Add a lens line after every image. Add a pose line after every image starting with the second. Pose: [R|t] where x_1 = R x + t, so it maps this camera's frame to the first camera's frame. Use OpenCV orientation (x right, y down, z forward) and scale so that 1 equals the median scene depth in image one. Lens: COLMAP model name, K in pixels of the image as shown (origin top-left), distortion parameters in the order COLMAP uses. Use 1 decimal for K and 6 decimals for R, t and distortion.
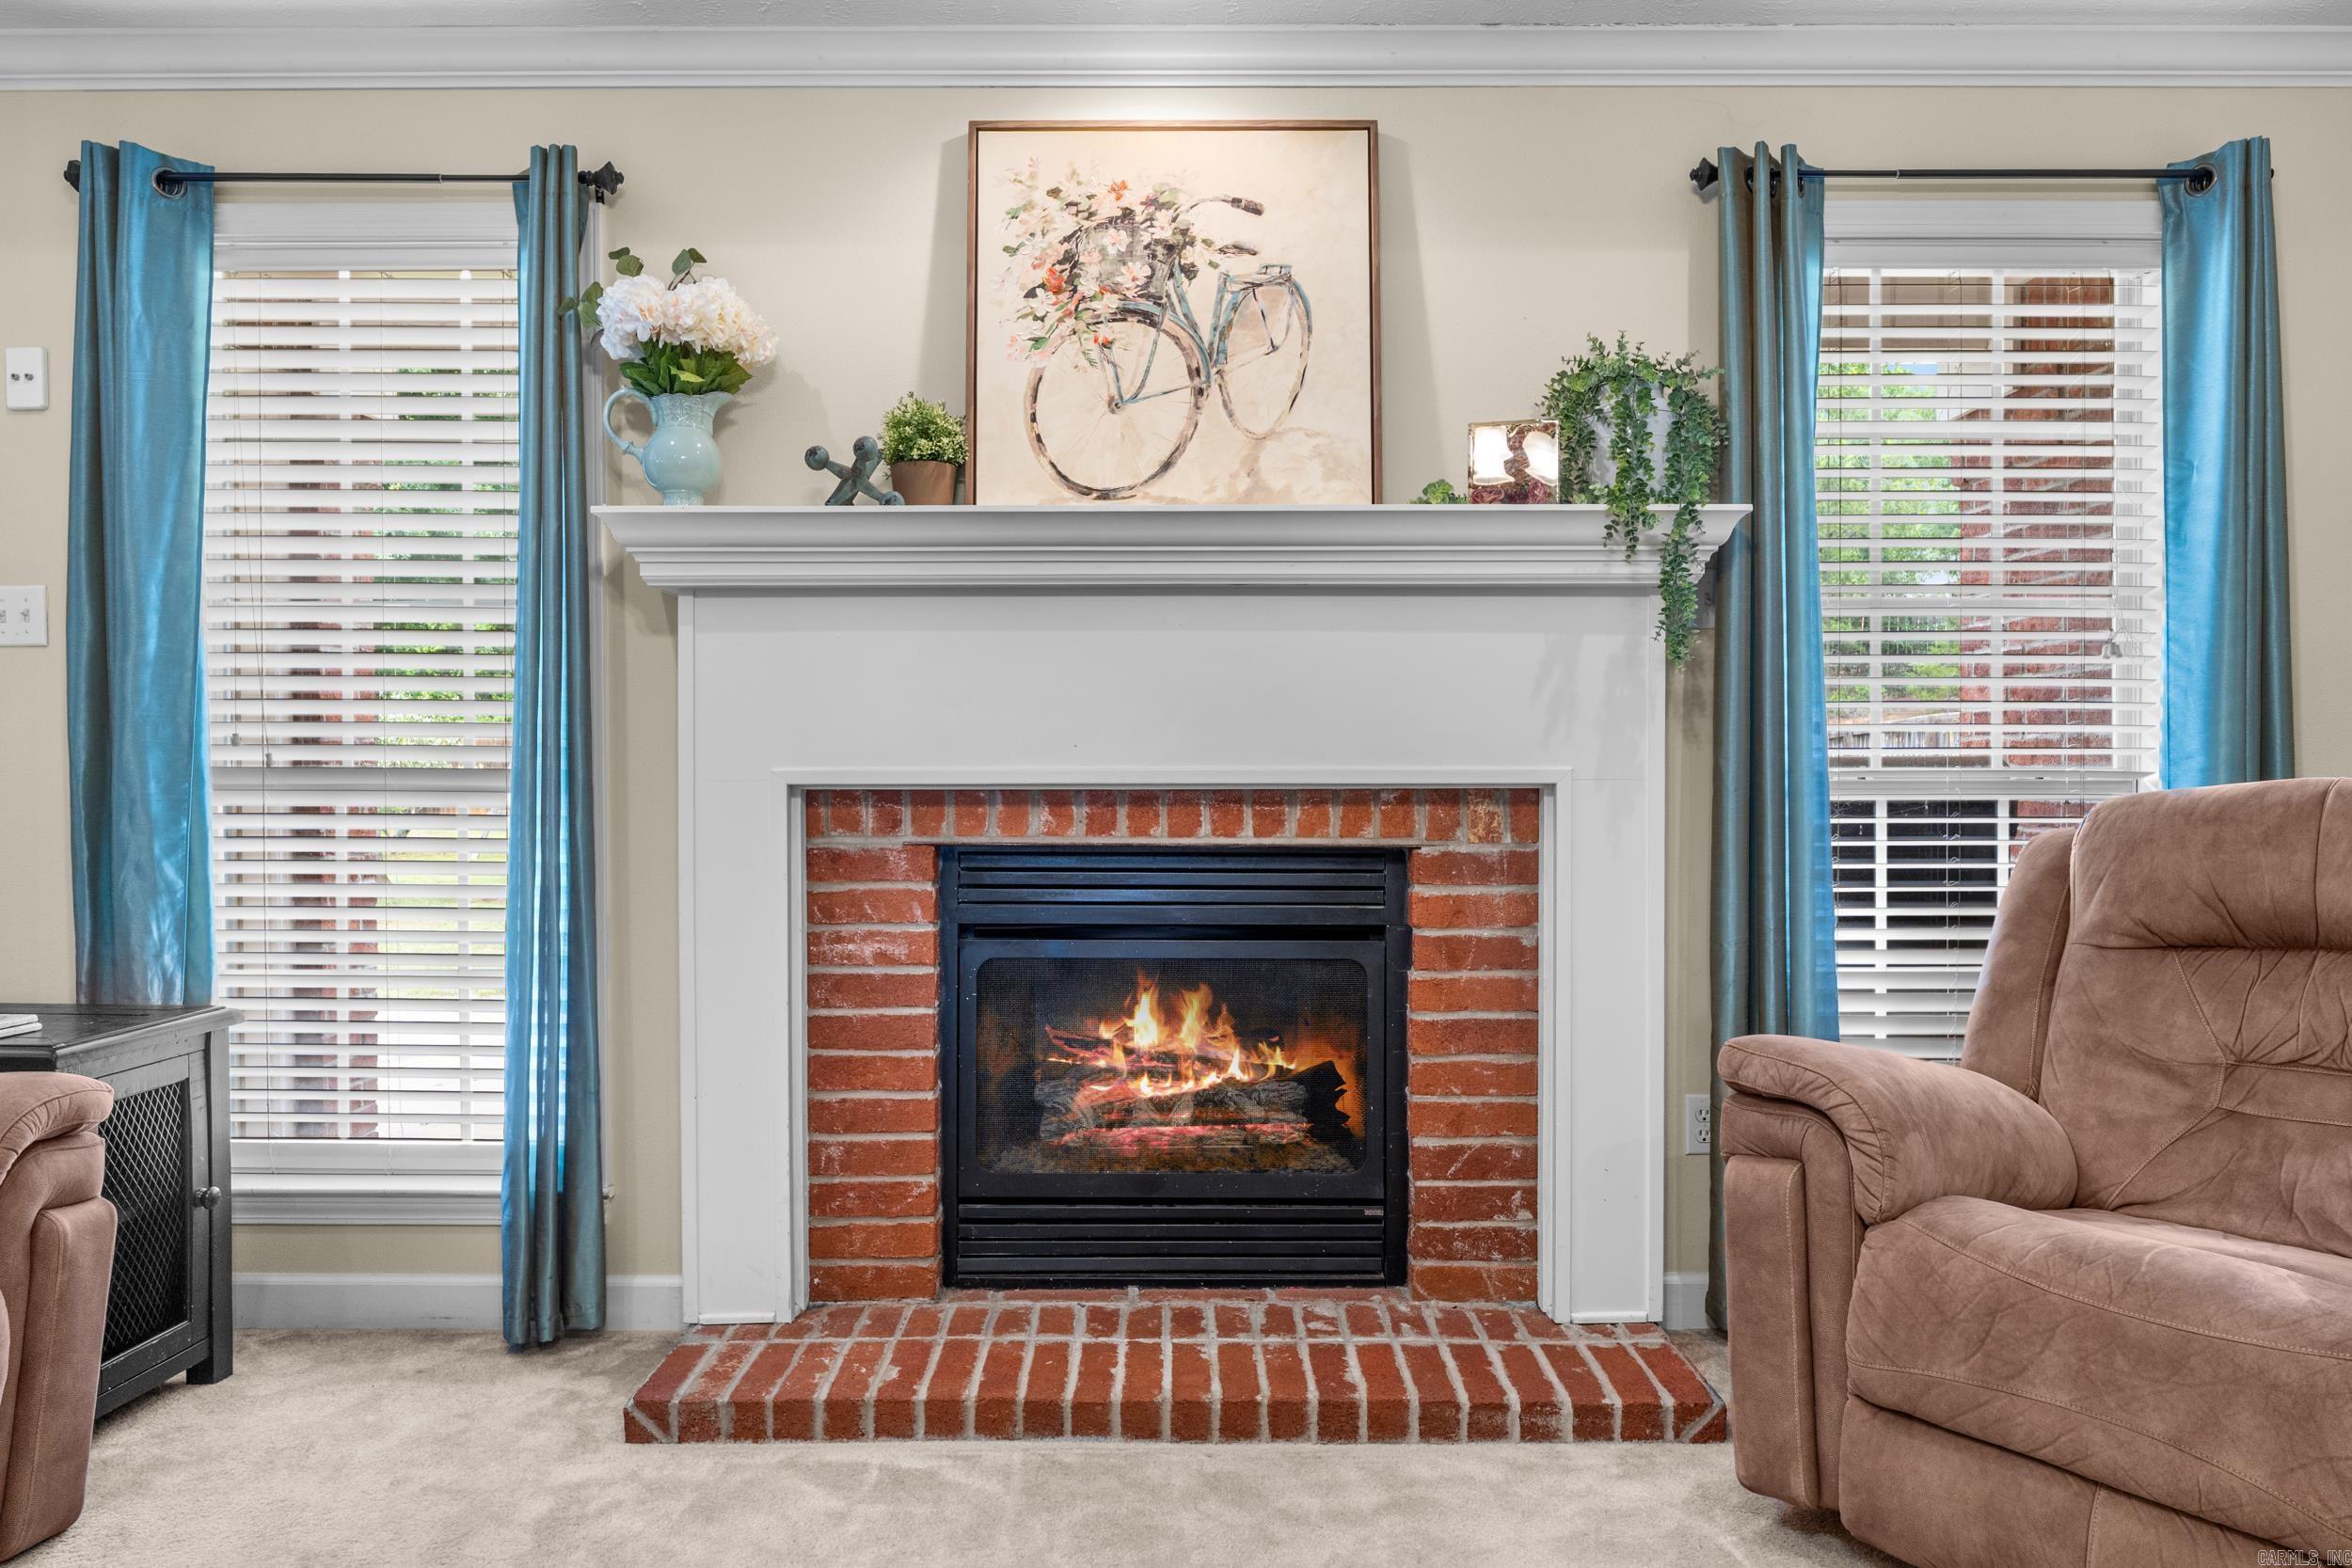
lens RADIAL K [[1543.1, 0, 1182.7], [0, 1543.1, 772.1], [0, 0, 1]] dist [-0.005976, 0.002572]
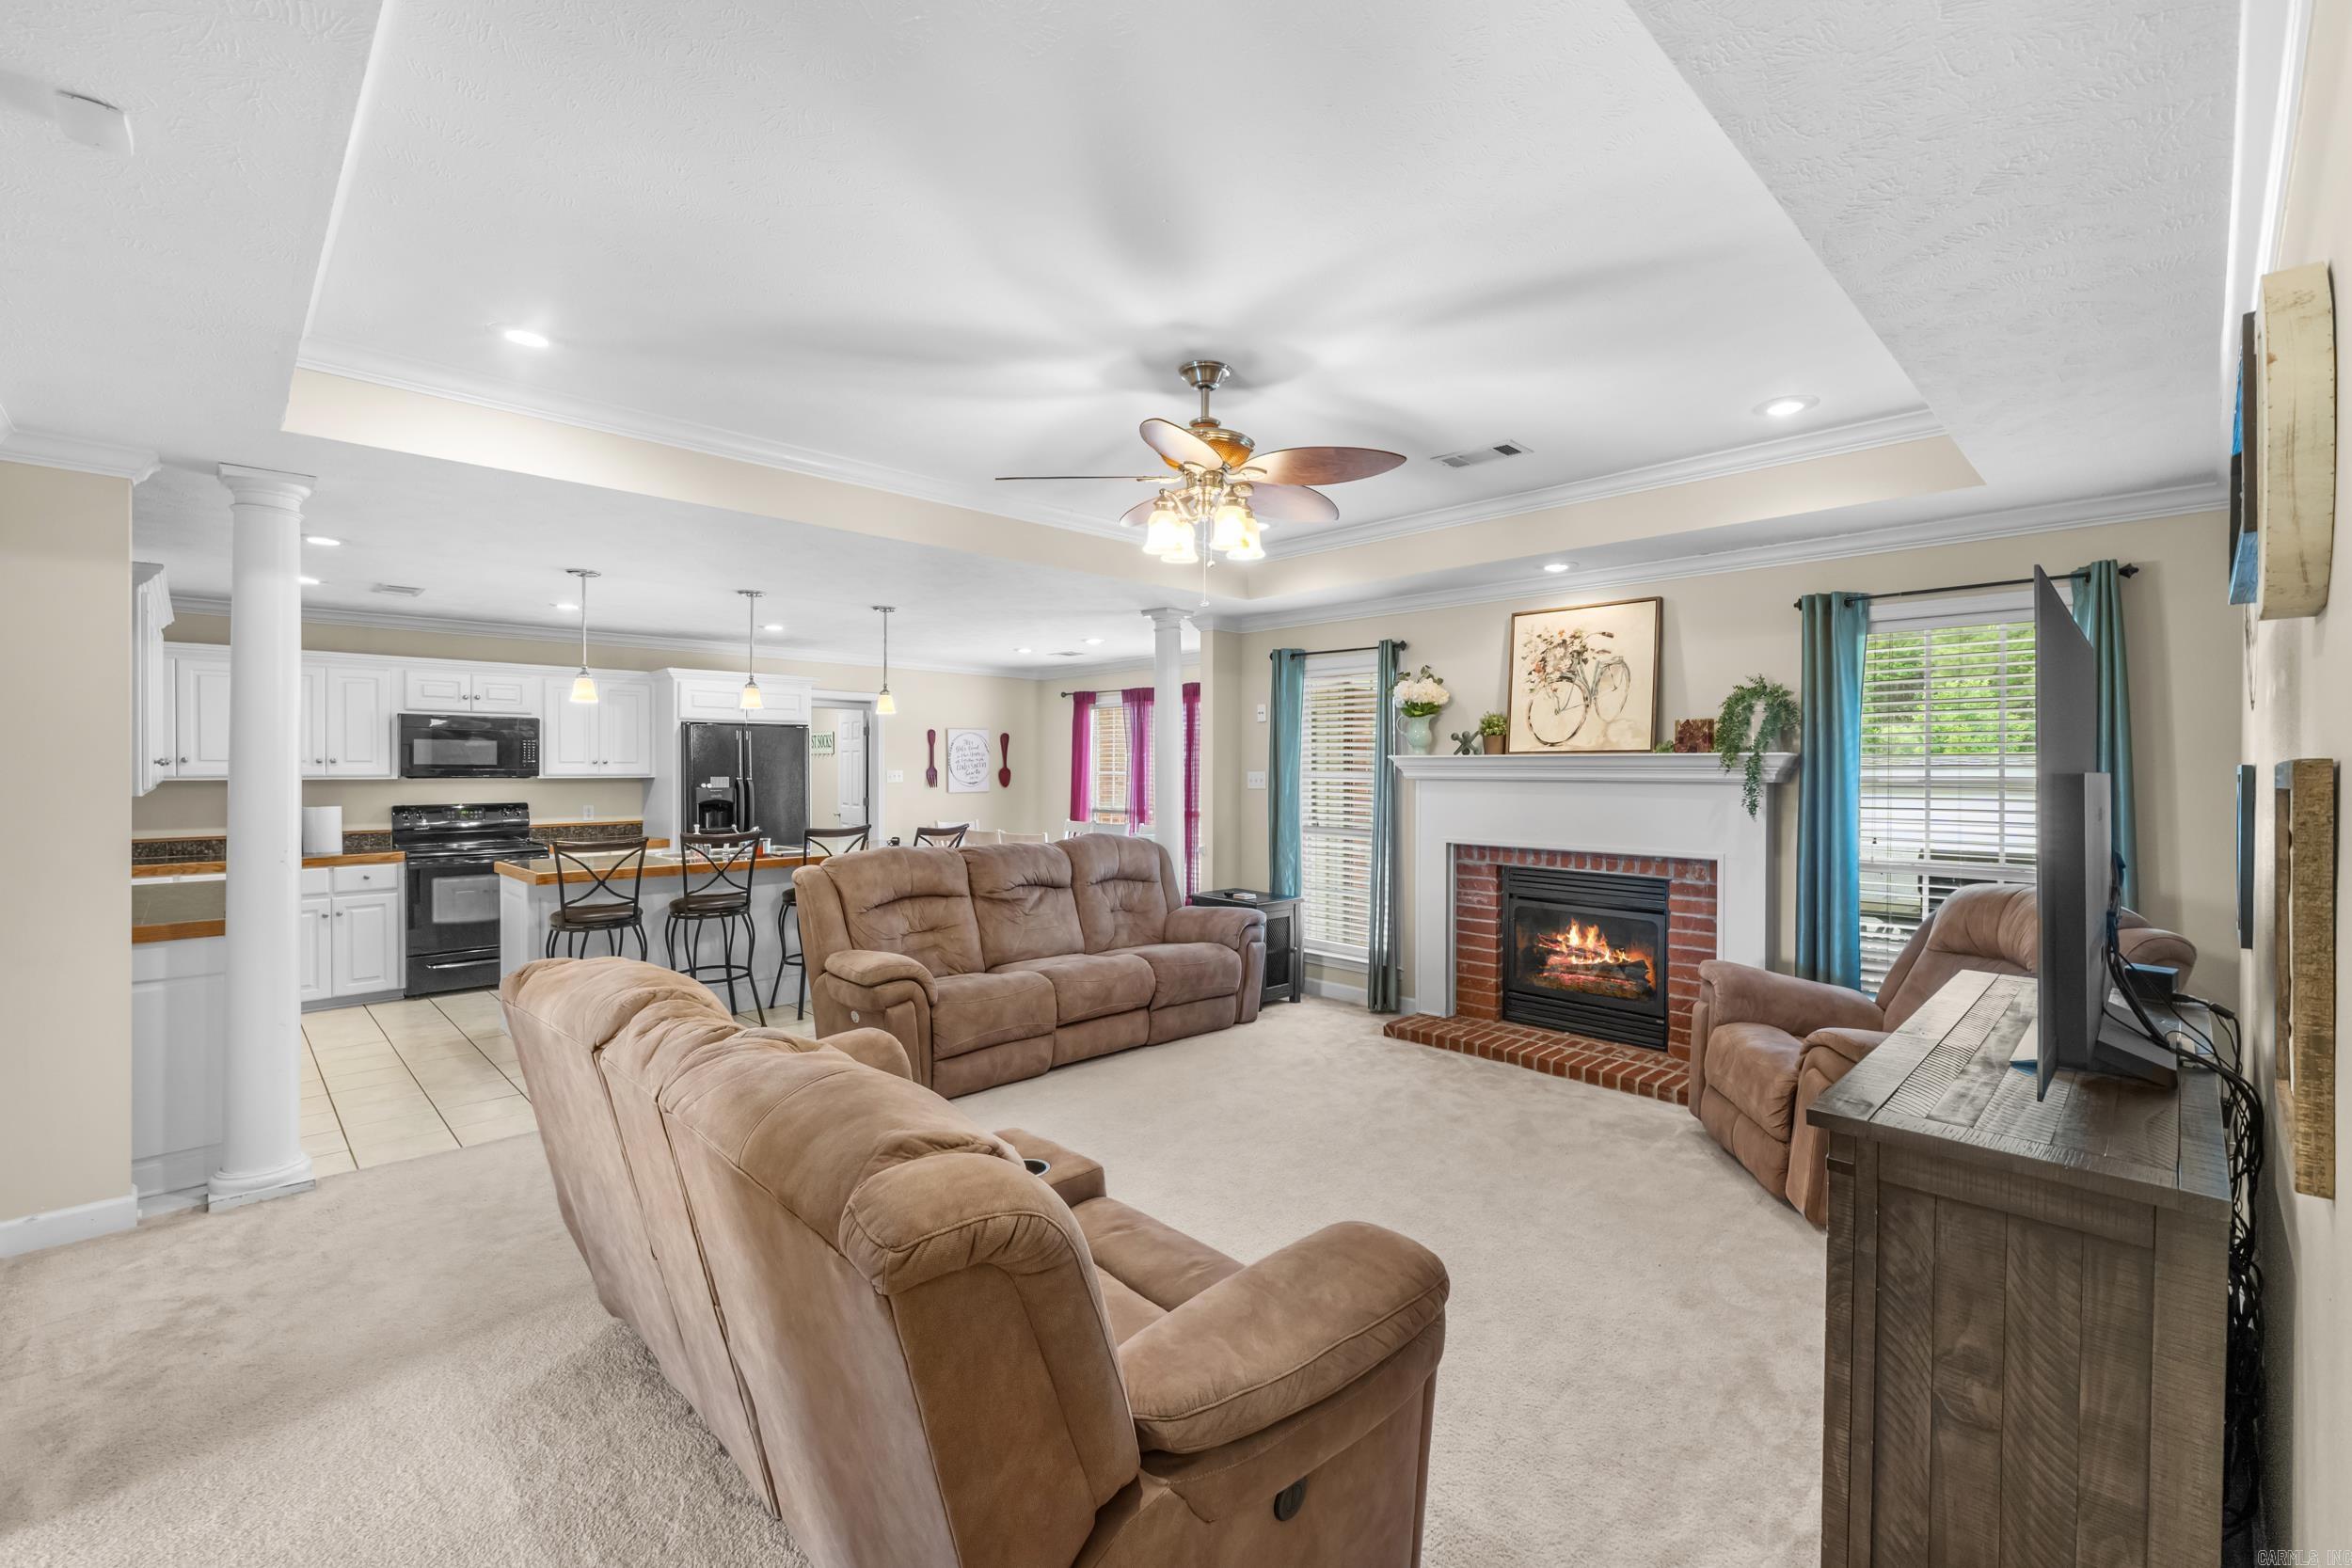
lens RADIAL K [[1003.4, 0, 1193.1], [0, 1003.4, 772.2], [0, 0, 1]] dist [0.003152, 0.000556]
pose [[0.706121, 0.007352, -0.708053, 0.773895], [-0.007022, 0.999970, 0.003380, -0.131158], [0.708057, 0.002585, 0.706151, -0.741313]]
